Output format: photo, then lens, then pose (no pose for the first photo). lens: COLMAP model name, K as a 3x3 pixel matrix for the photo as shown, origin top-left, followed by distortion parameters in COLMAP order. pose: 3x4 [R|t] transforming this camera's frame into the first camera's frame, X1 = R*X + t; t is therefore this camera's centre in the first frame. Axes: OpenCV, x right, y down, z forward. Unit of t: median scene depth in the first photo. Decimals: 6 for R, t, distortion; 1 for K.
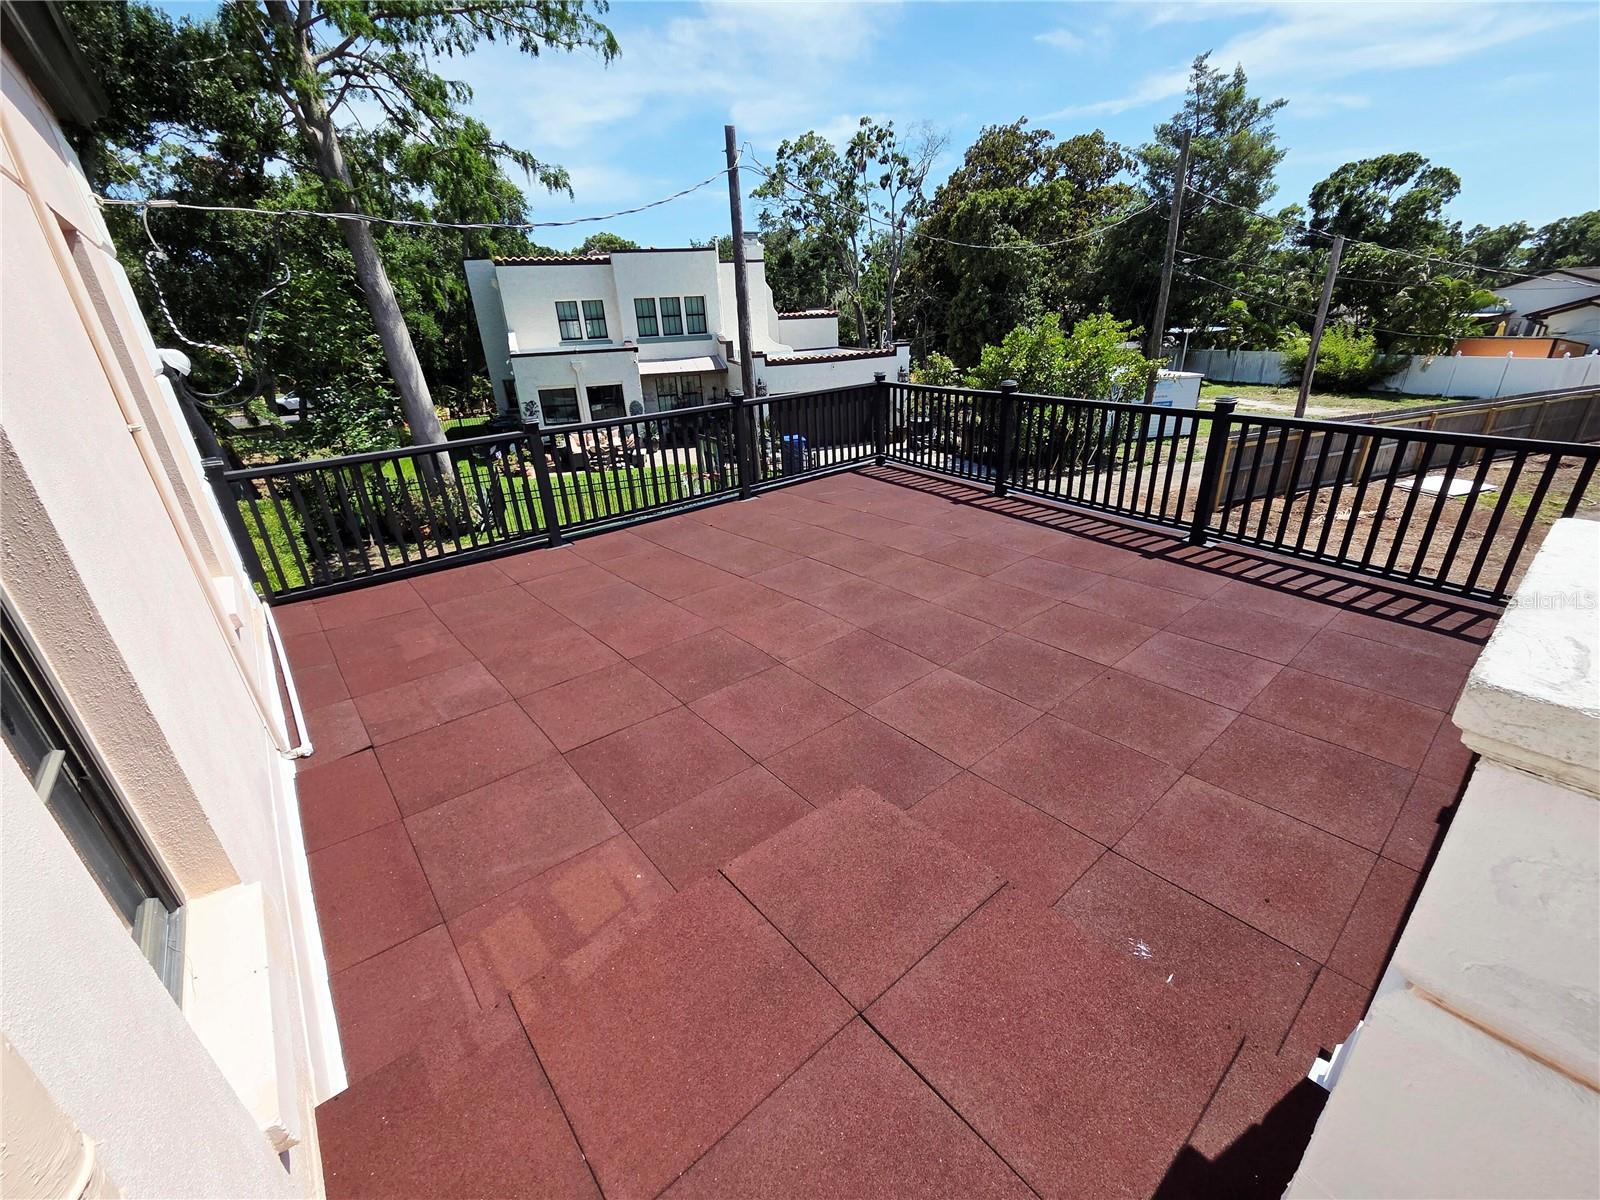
lens RADIAL K [[652.5, 0, 807.2], [0, 652.5, 605.4], [0, 0, 1]] dist [0.001024, -0.000624]
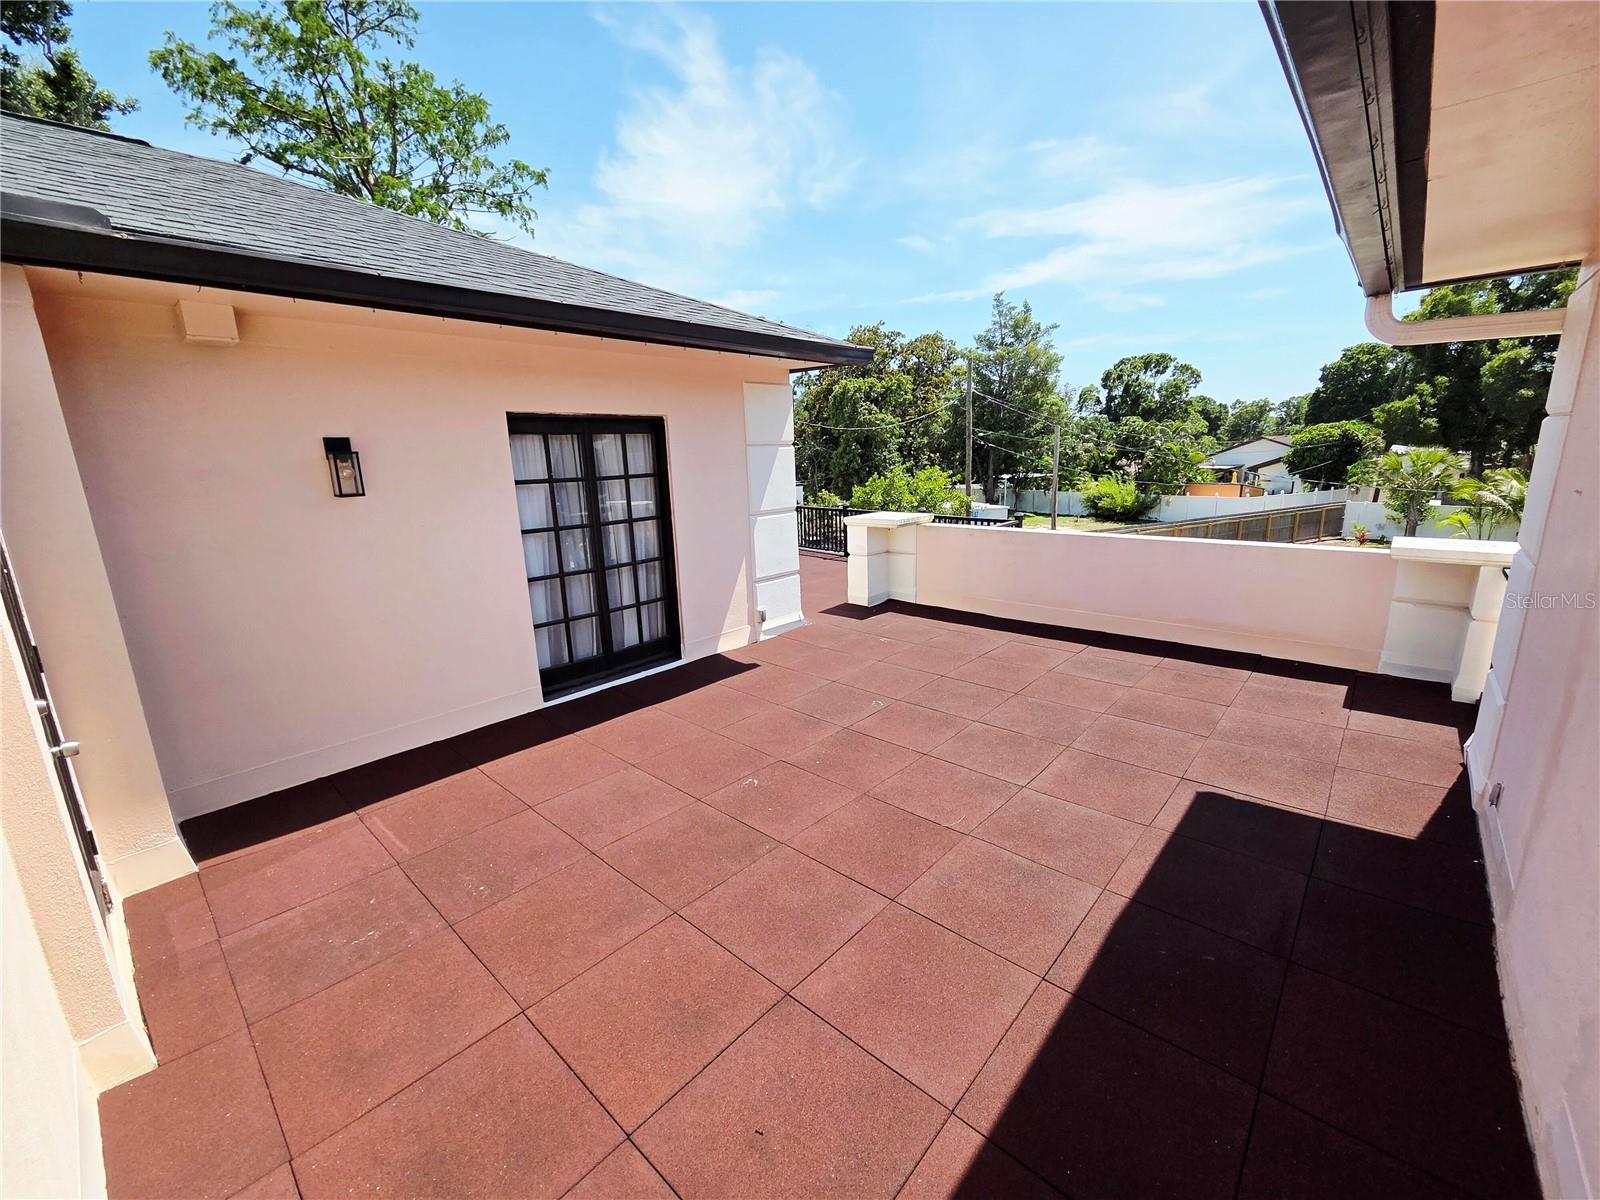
lens RADIAL K [[652.5, 0, 807.2], [0, 652.5, 605.4], [0, 0, 1]] dist [0.001024, -0.000624]
pose [[0.988975, -0.018394, 0.146936, -0.024274], [0.046473, 0.980679, -0.190023, 0.065443], [-0.140602, 0.194757, 0.970722, -0.169354]]
